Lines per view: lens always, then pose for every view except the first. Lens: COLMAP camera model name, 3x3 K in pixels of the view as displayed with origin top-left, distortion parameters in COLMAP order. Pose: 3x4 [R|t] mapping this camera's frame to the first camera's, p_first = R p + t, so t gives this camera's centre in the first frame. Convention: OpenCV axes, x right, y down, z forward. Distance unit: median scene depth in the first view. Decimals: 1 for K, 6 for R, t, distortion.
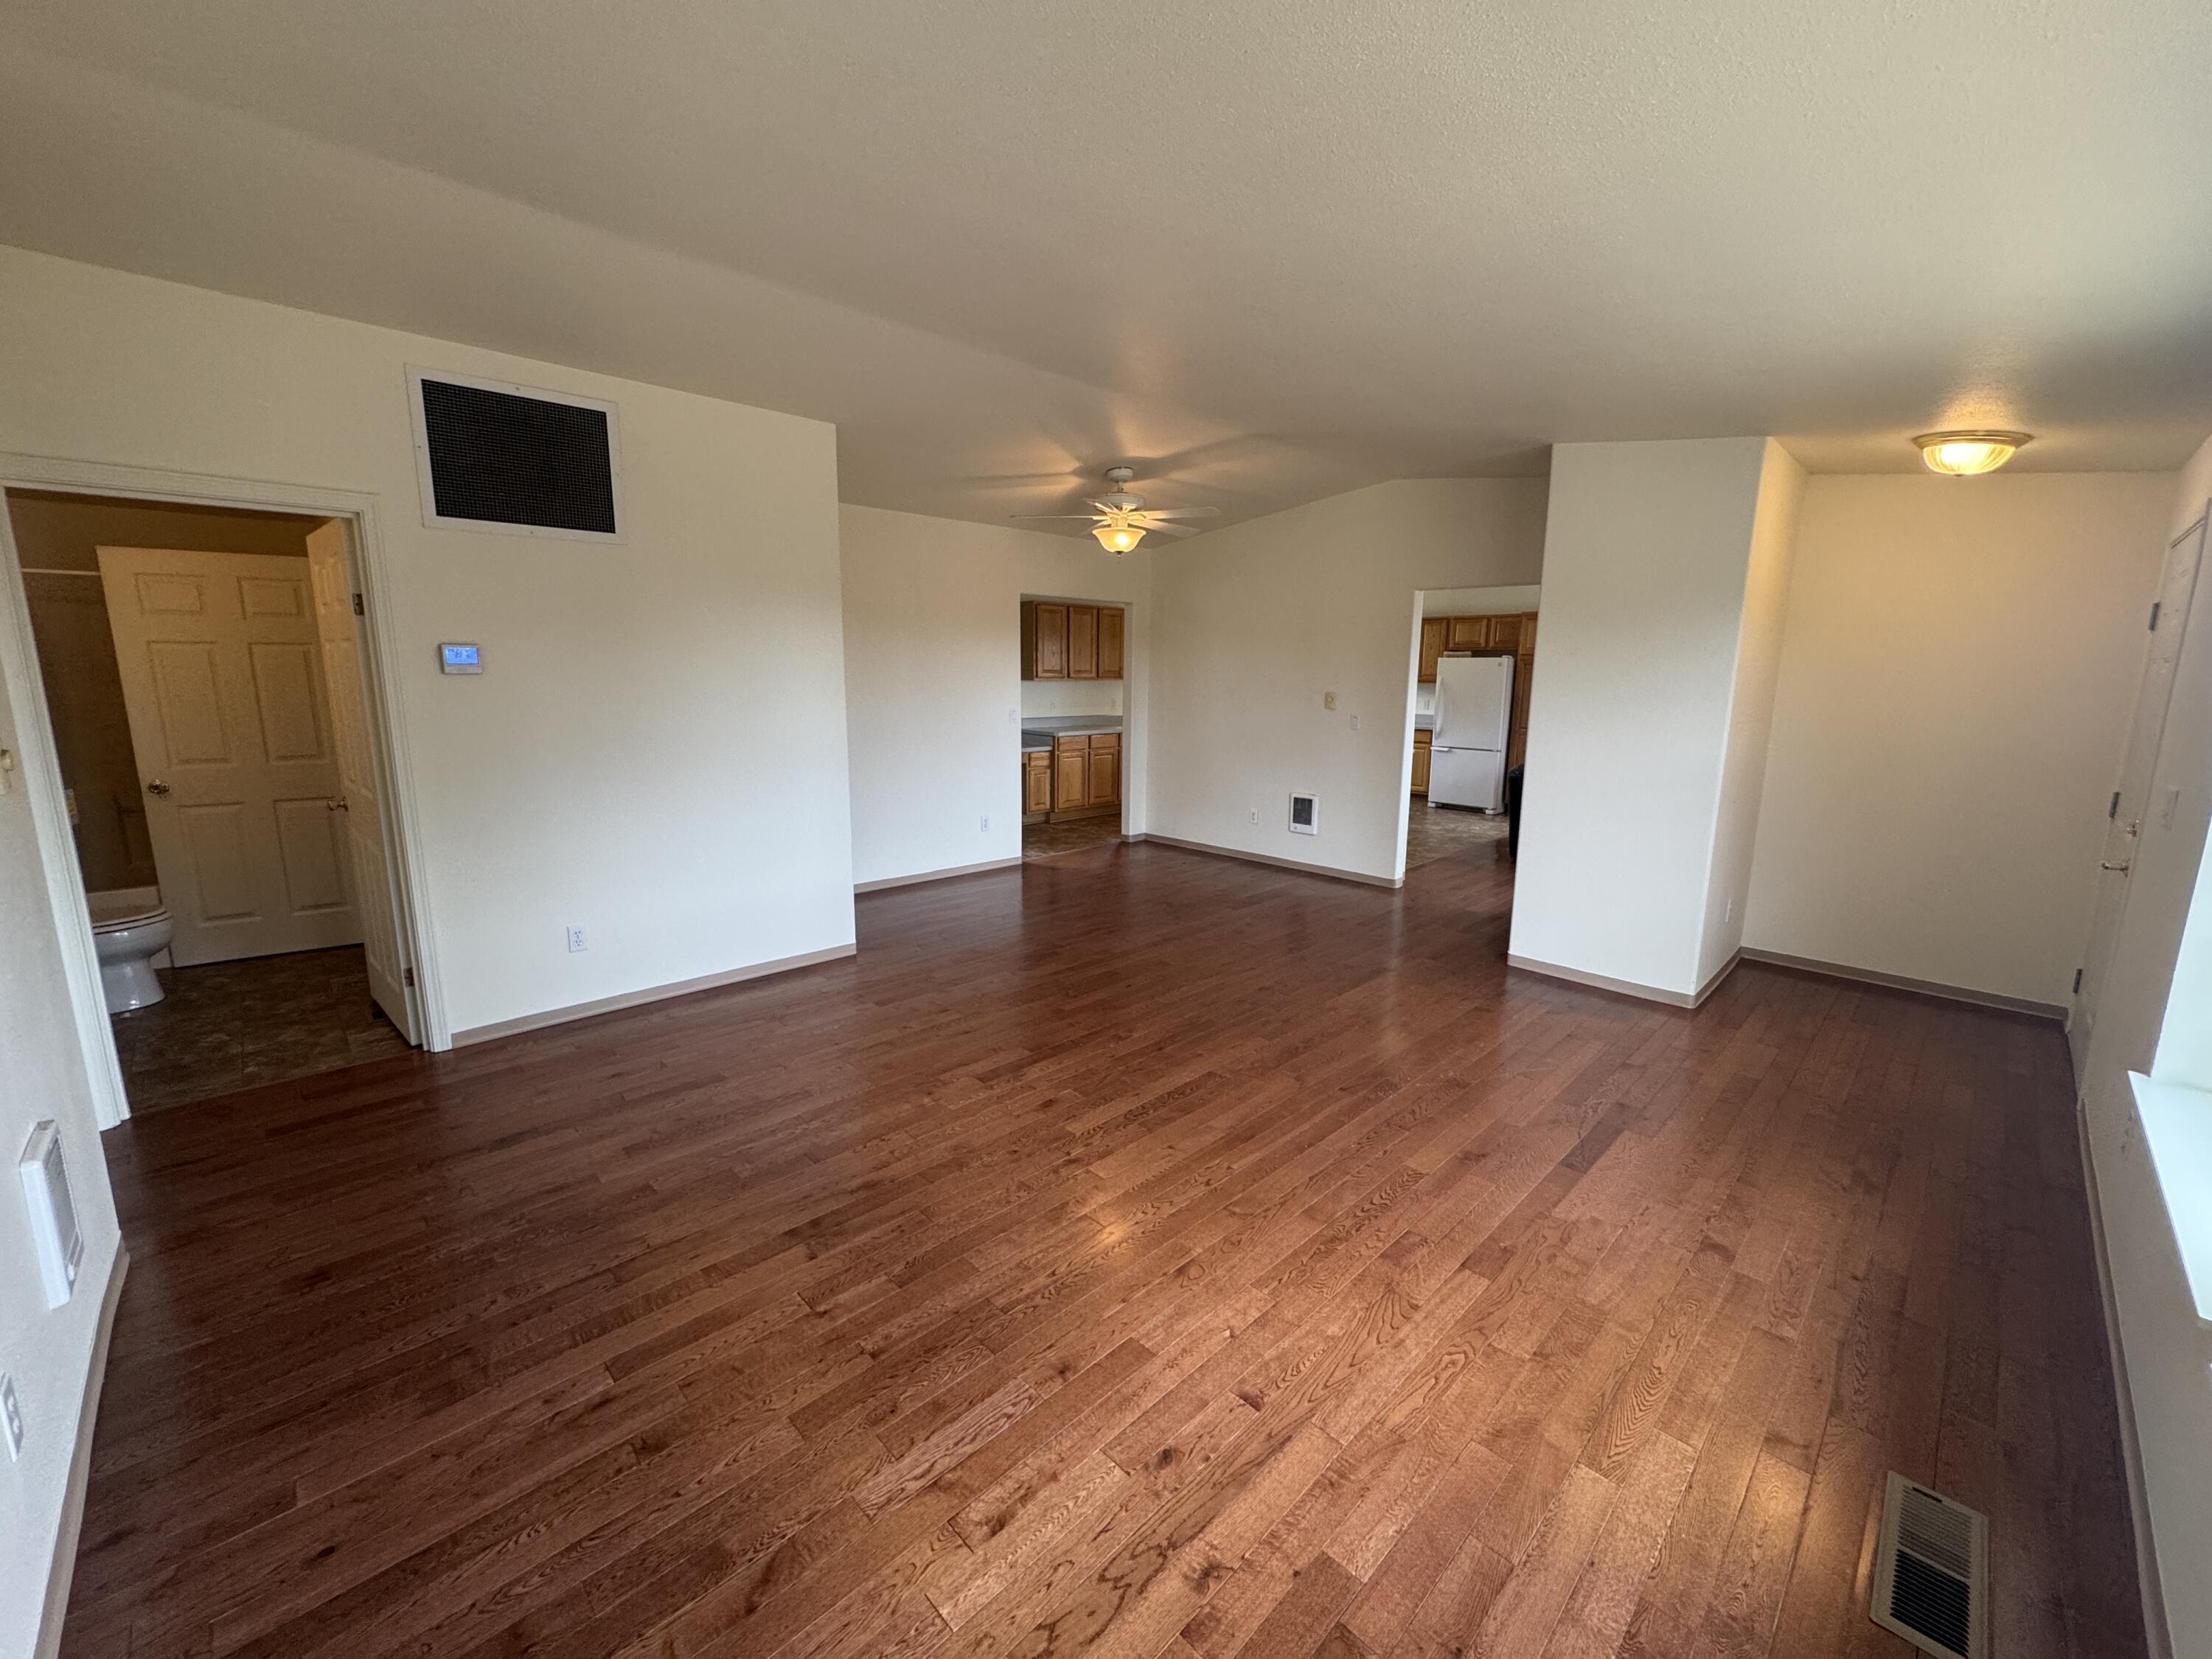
lens RADIAL K [[888.2, 0, 1111.6], [0, 888.2, 827.7], [0, 0, 1]] dist [0.008762, -0.000125]
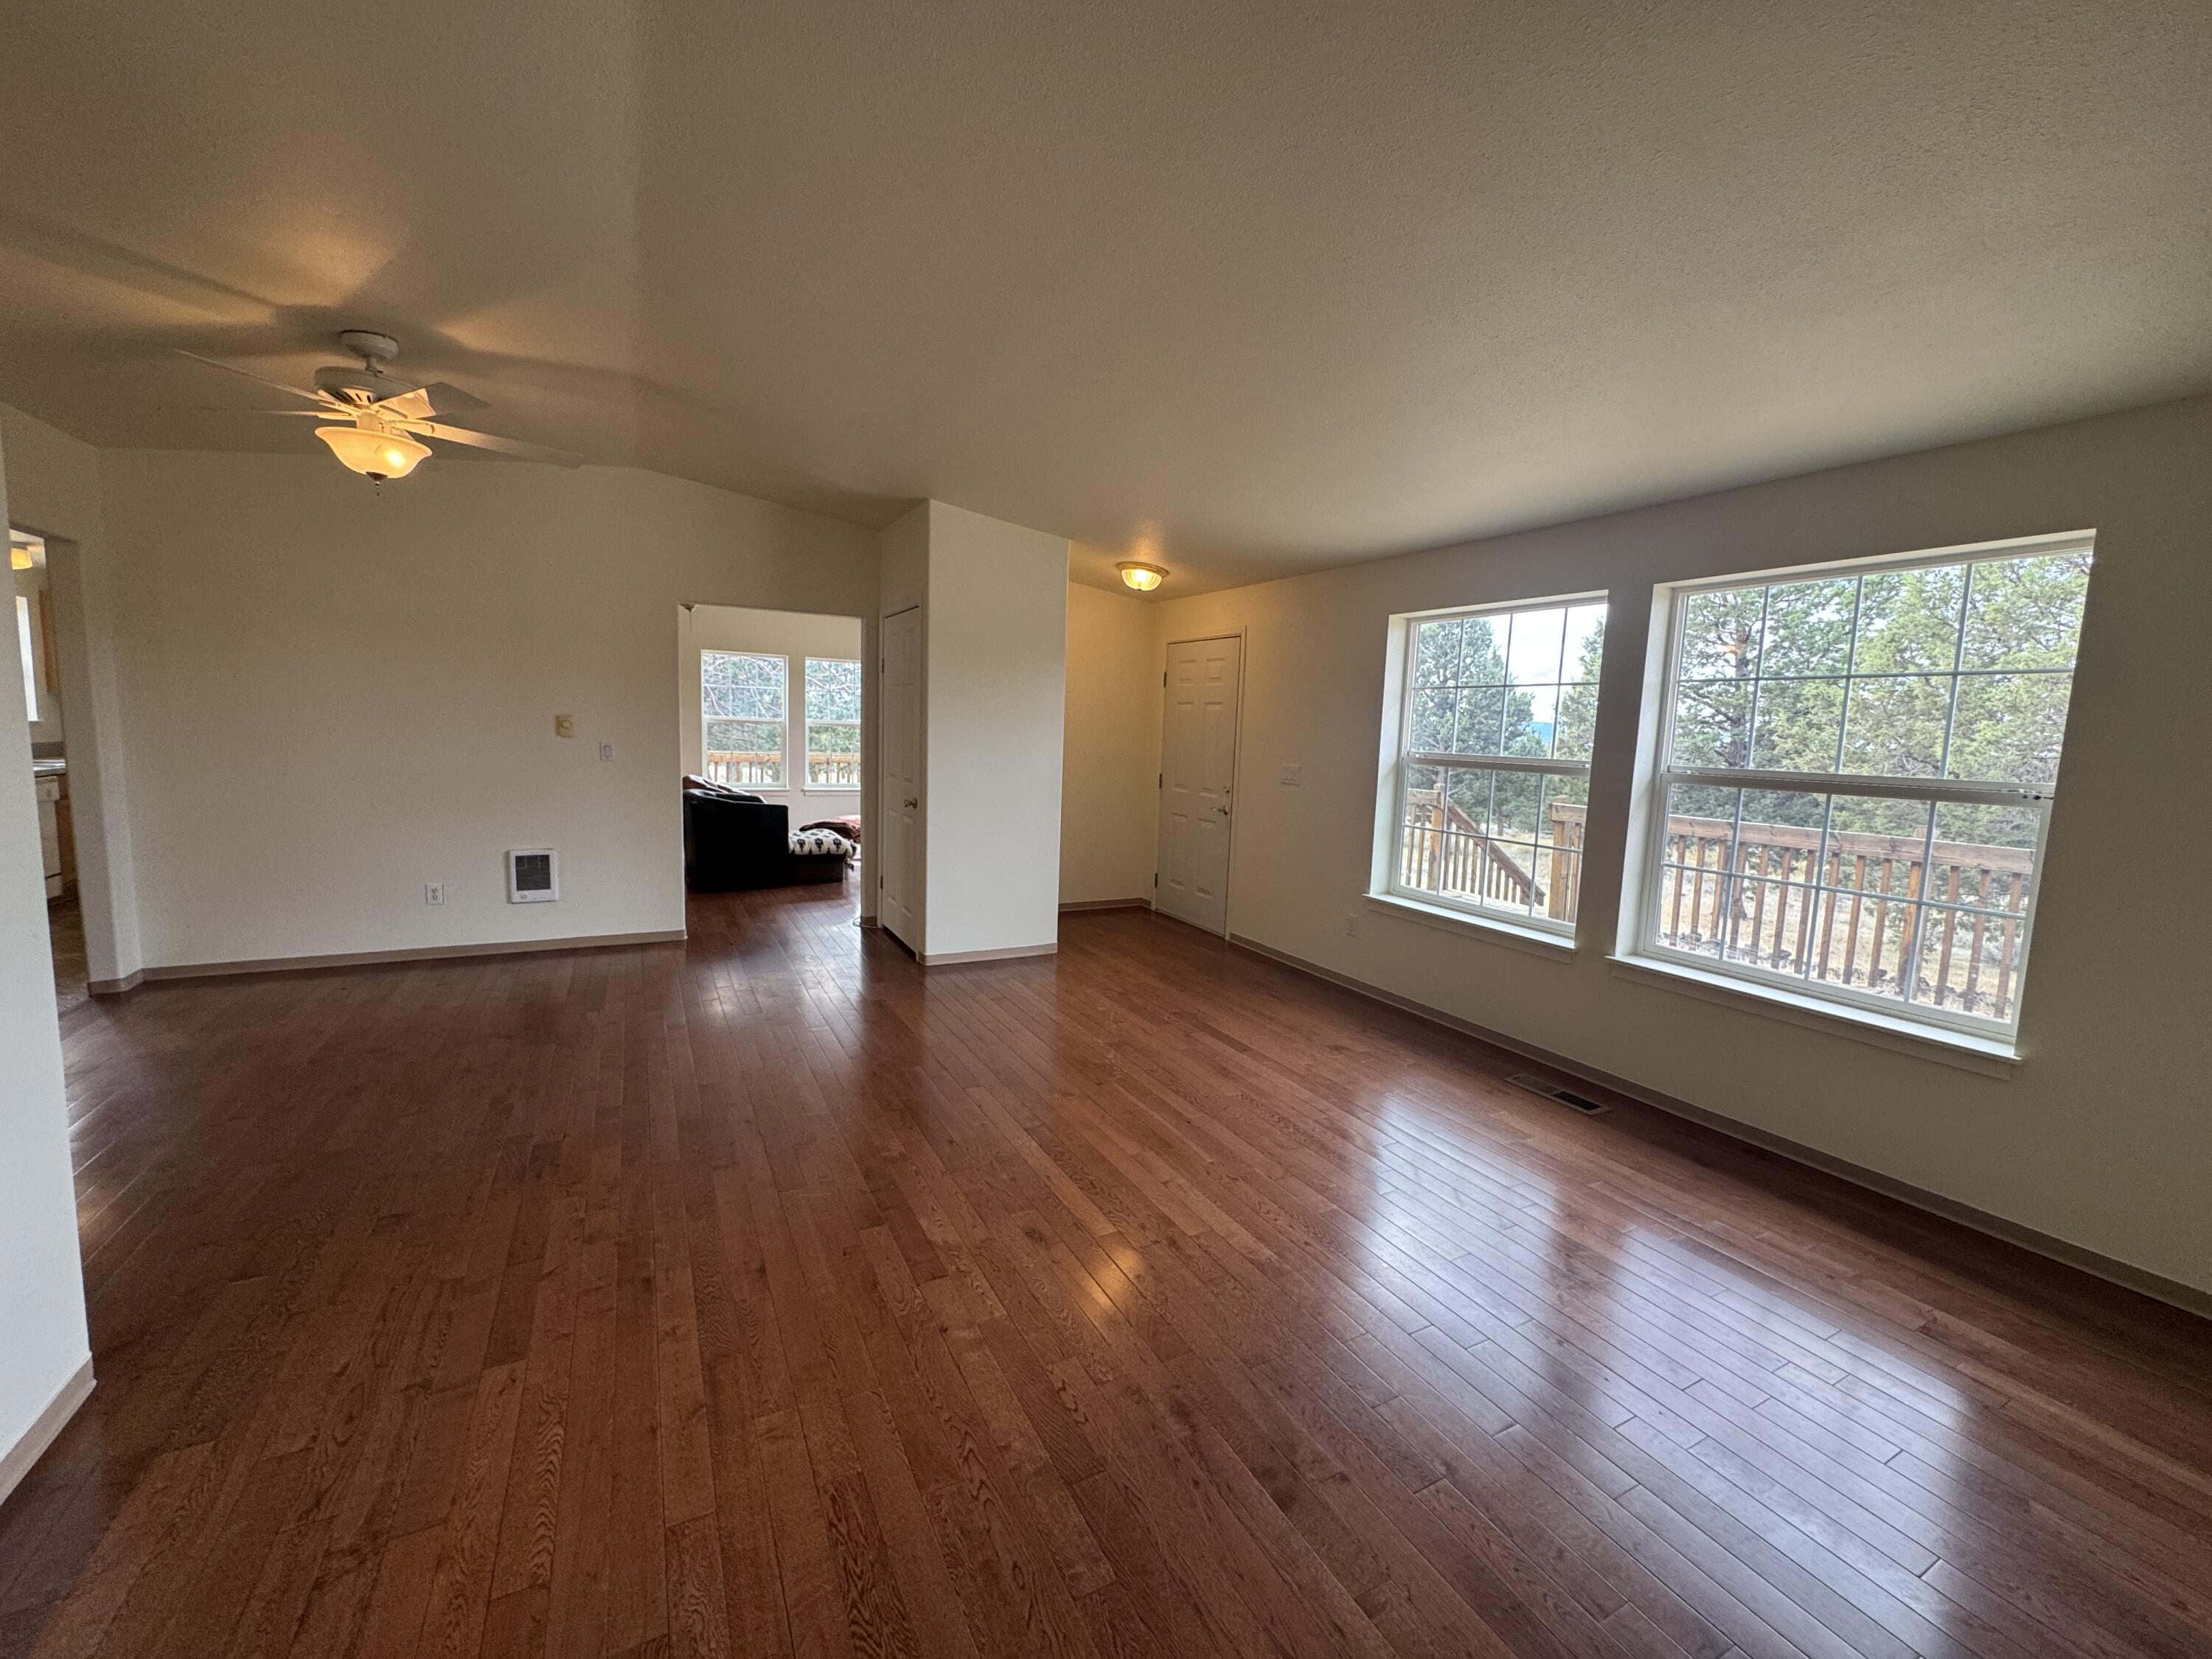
lens RADIAL K [[888.2, 0, 1111.6], [0, 888.2, 827.7], [0, 0, 1]] dist [0.008762, -0.000125]
pose [[0.291137, -0.115545, 0.949678, -0.700165], [0.141385, 0.986976, 0.076740, -0.088749], [-0.946176, 0.111928, 0.303681, 0.610472]]
